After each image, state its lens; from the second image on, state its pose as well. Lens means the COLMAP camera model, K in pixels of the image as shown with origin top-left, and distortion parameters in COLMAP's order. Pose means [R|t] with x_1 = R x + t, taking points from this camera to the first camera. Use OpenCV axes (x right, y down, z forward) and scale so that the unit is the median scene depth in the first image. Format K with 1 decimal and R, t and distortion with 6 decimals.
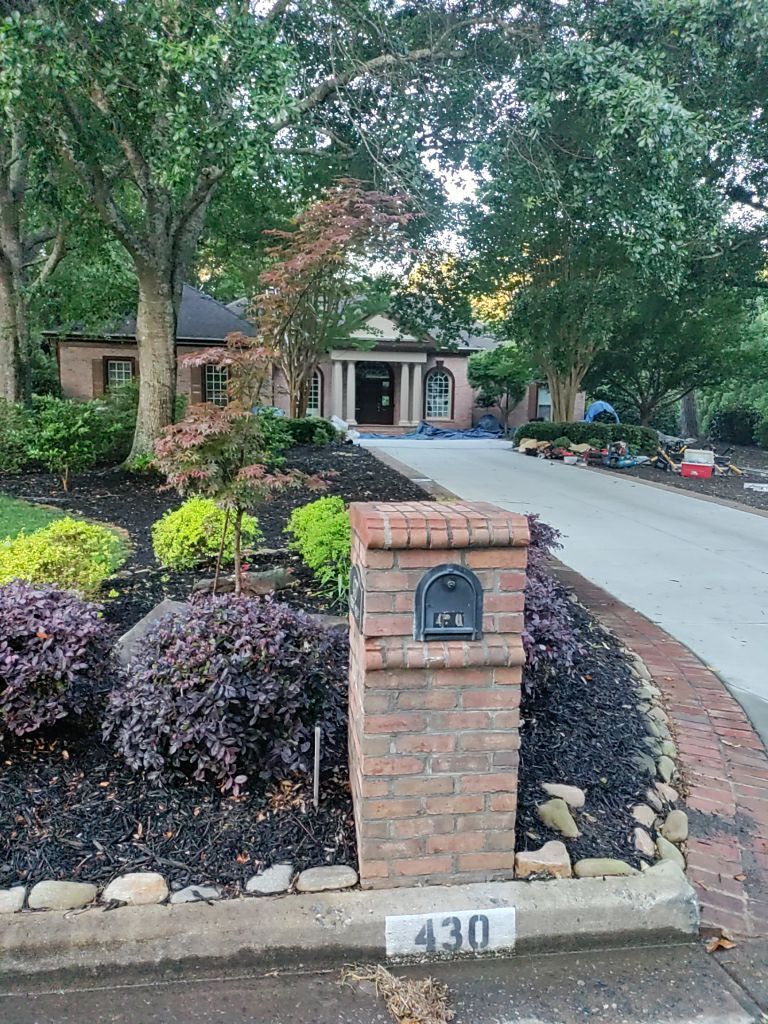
lens RADIAL K [[708.0, 0, 384.0], [0, 708.0, 512.0], [0, 0, 1]] dist [-0.001775, -0.000435]
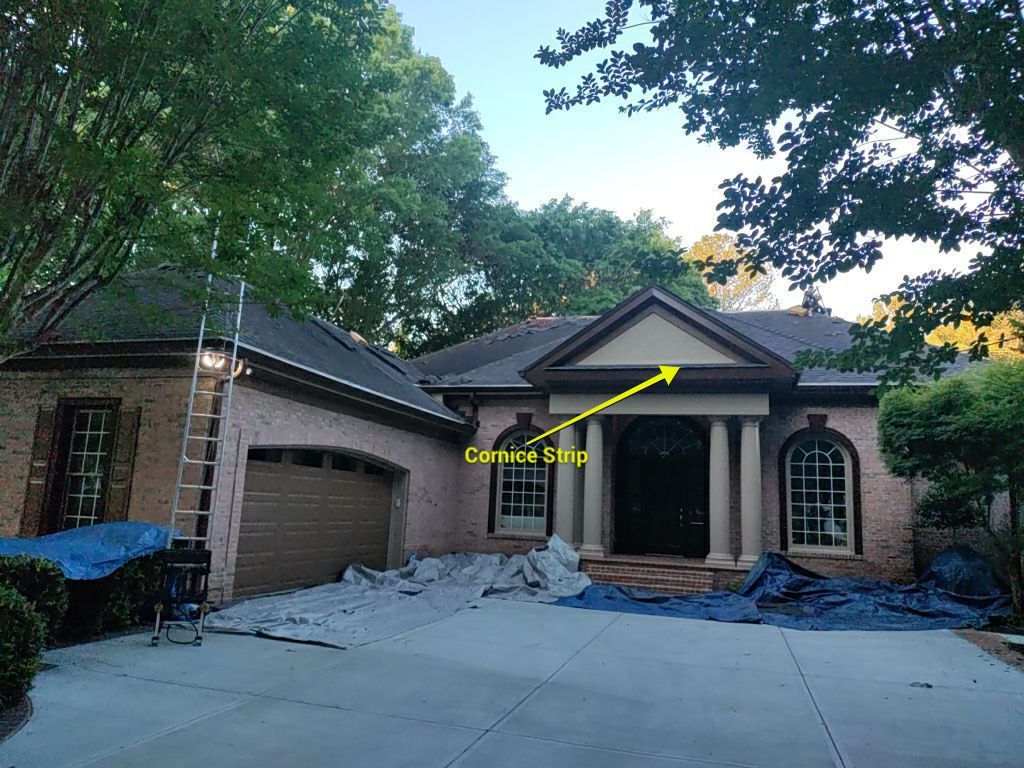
lens RADIAL K [[708.0, 0, 512.0], [0, 708.0, 384.0], [0, 0, 1]] dist [-0.001775, -0.000435]
pose [[0.894351, -0.049924, -0.444572, 0.109742], [-0.090313, 0.953145, -0.288720, -0.092981], [0.438156, 0.298367, 0.847937, 0.565557]]
